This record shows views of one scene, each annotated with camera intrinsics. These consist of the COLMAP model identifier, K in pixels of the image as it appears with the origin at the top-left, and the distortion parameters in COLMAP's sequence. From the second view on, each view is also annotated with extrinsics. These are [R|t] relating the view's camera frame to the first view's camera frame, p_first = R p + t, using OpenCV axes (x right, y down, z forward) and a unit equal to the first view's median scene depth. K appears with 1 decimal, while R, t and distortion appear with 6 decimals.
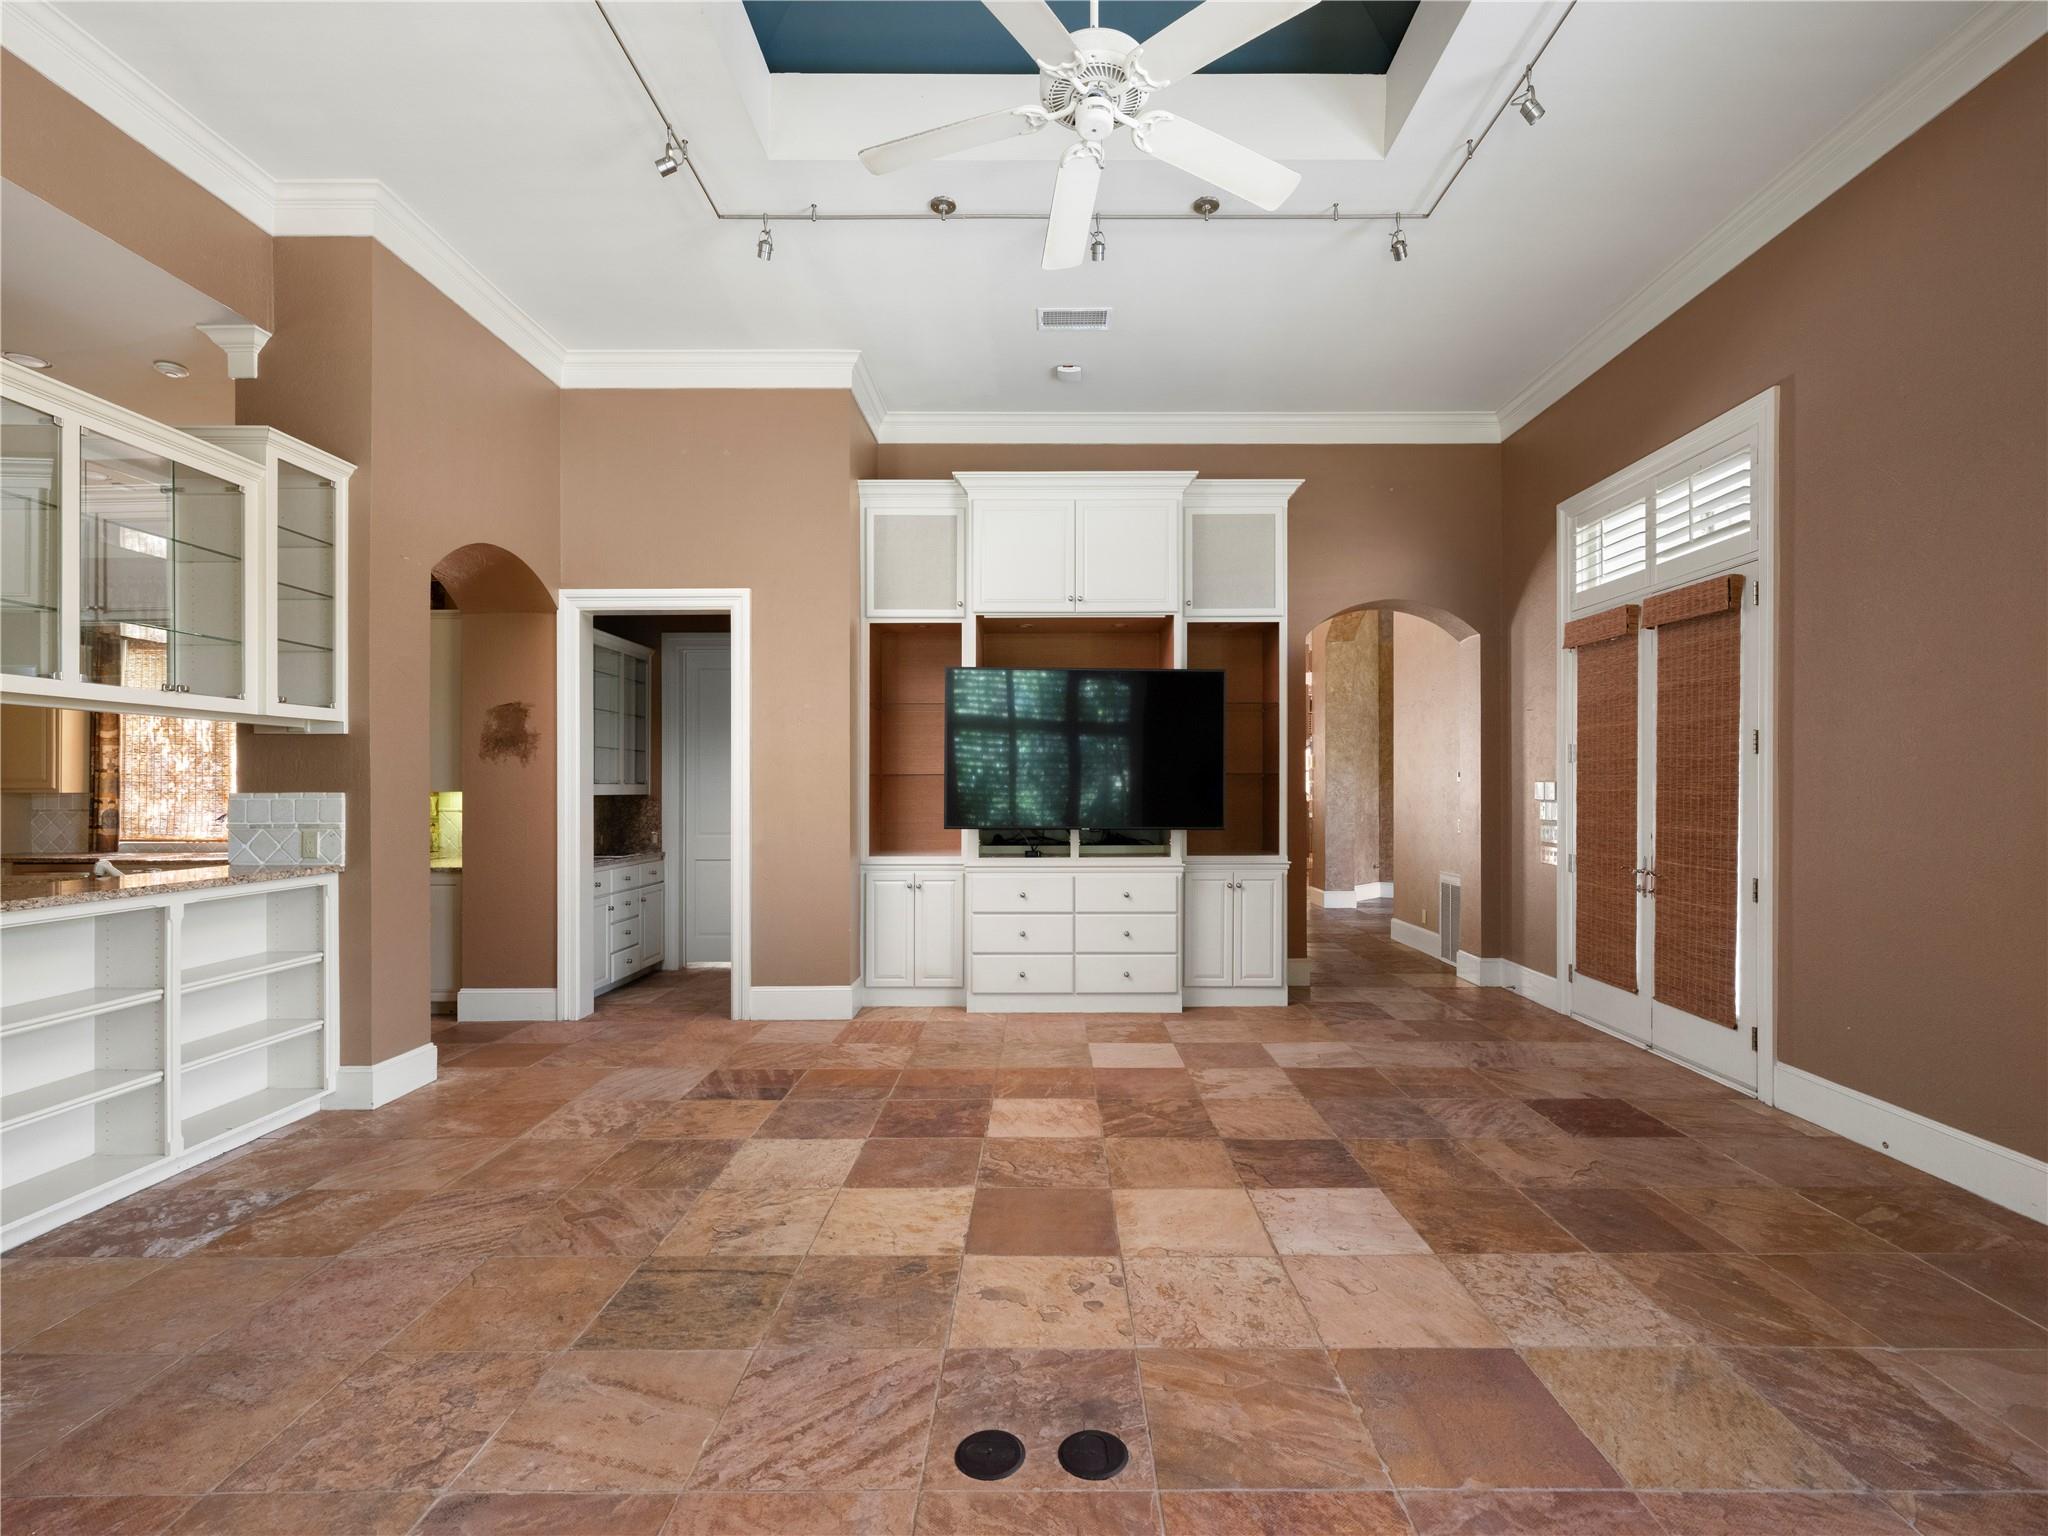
lens RADIAL K [[938.7, 0, 1059.3], [0, 938.7, 795.0], [0, 0, 1]] dist [-0.002953, 0.001430]
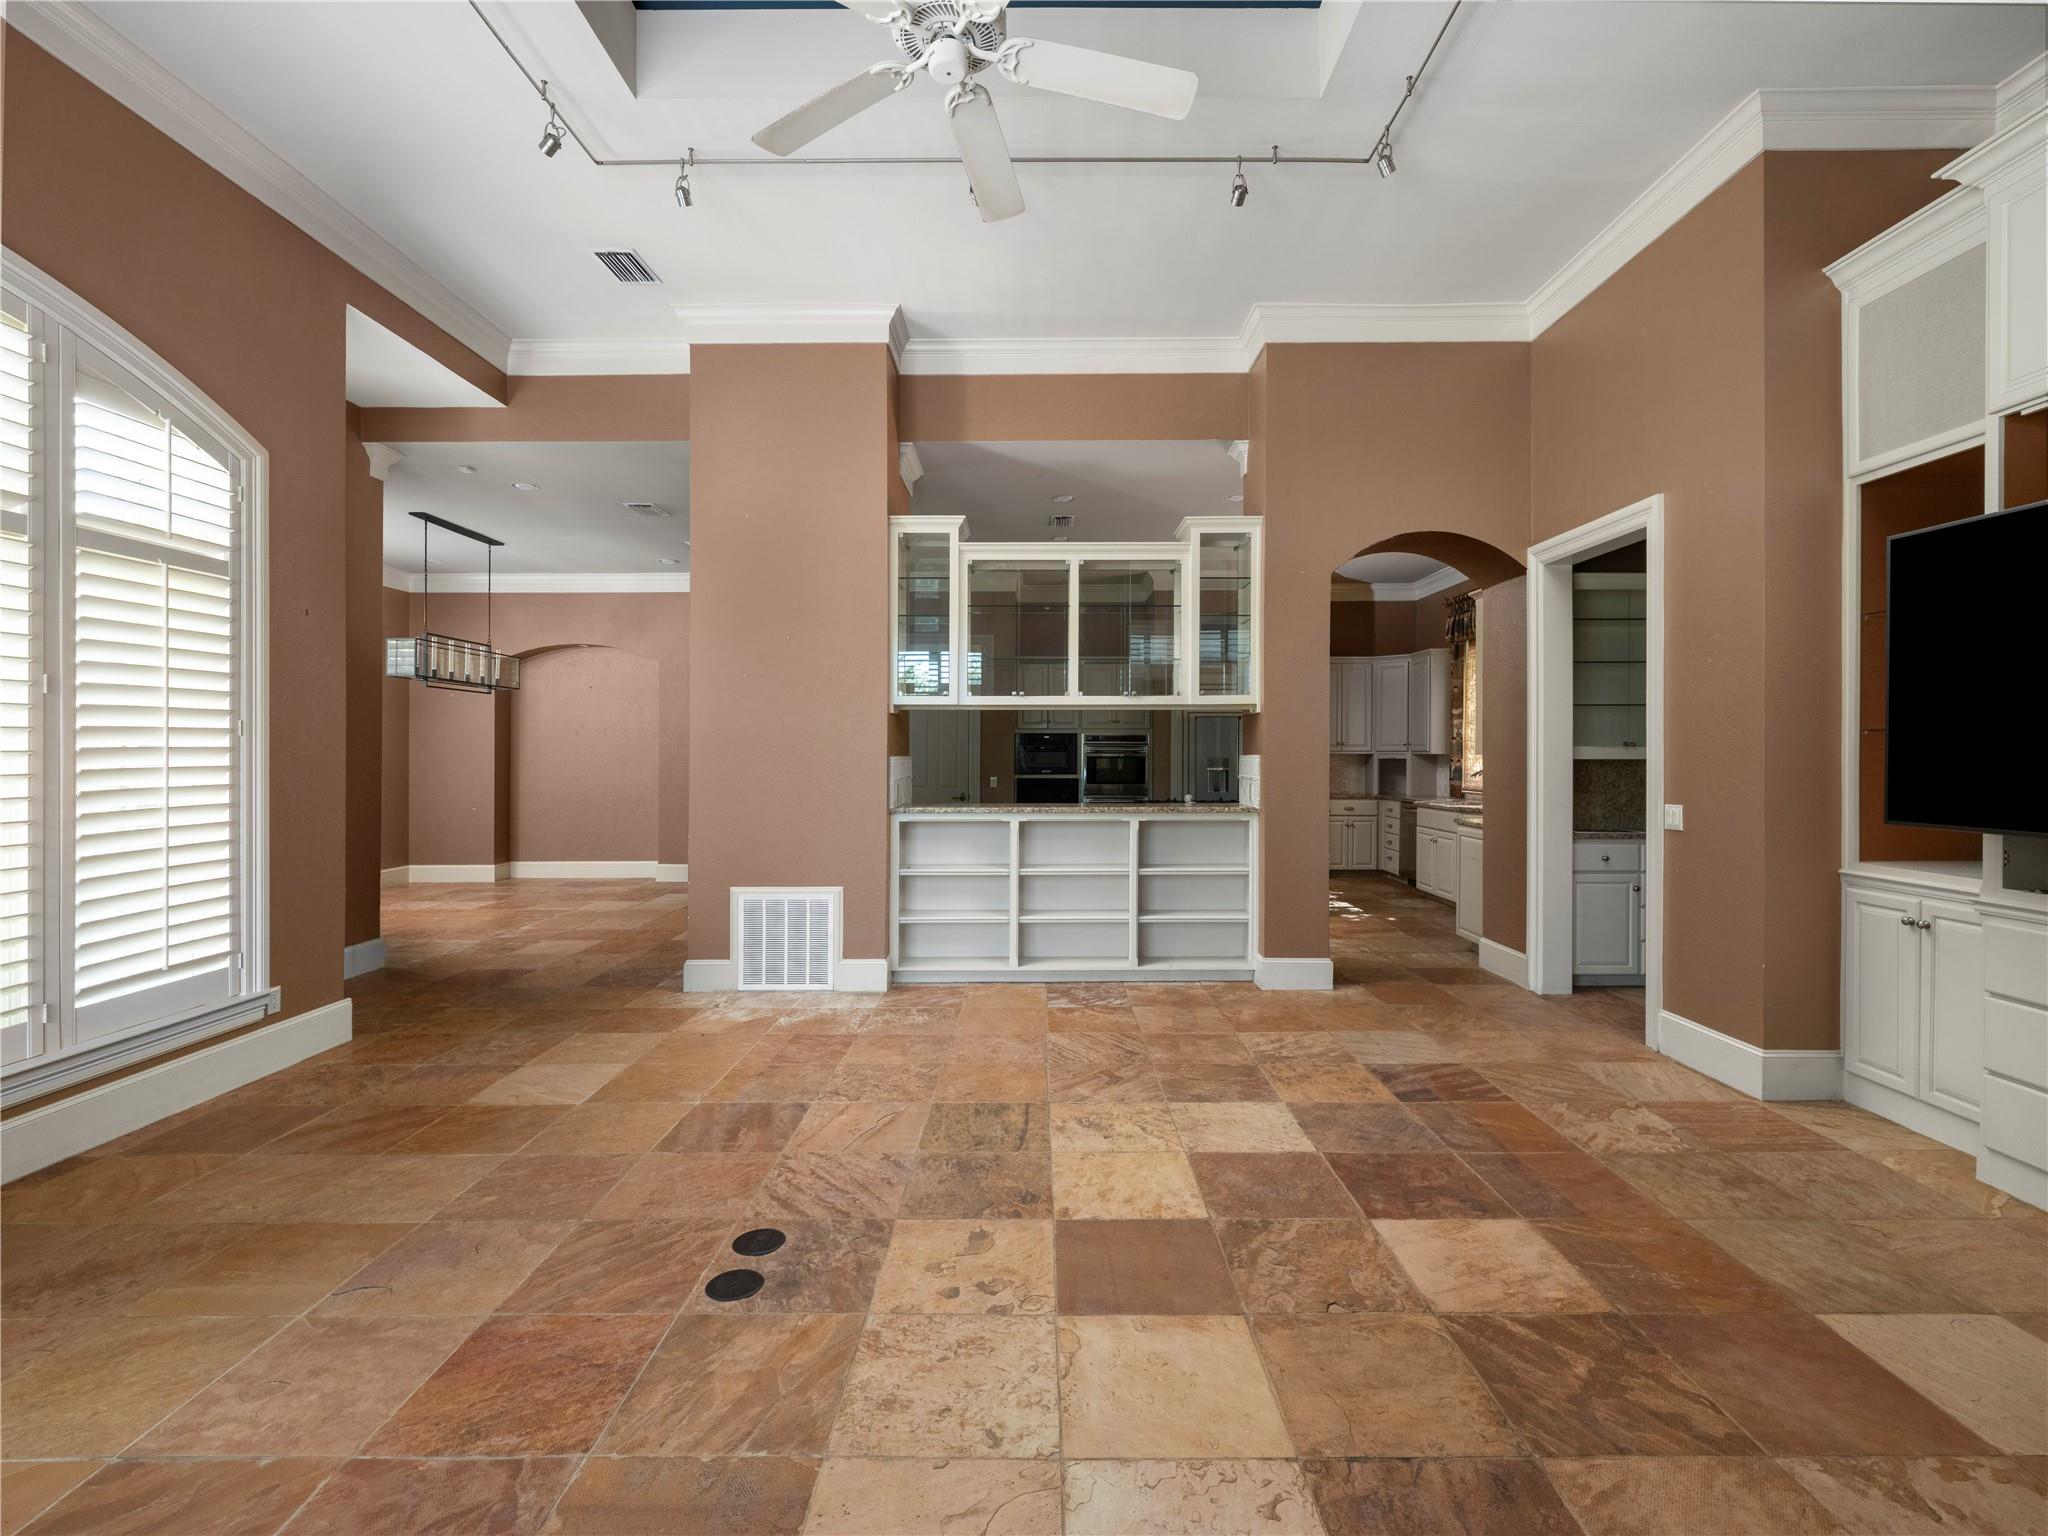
lens RADIAL K [[938.7, 0, 1031.5], [0, 938.7, 754.0], [0, 0, 1]] dist [-0.002953, 0.001430]
pose [[-0.013454, 0.002998, -0.999905, 0.736306], [-0.005668, 0.999979, 0.003074, -0.008090], [0.999893, 0.005709, -0.013437, 0.808407]]
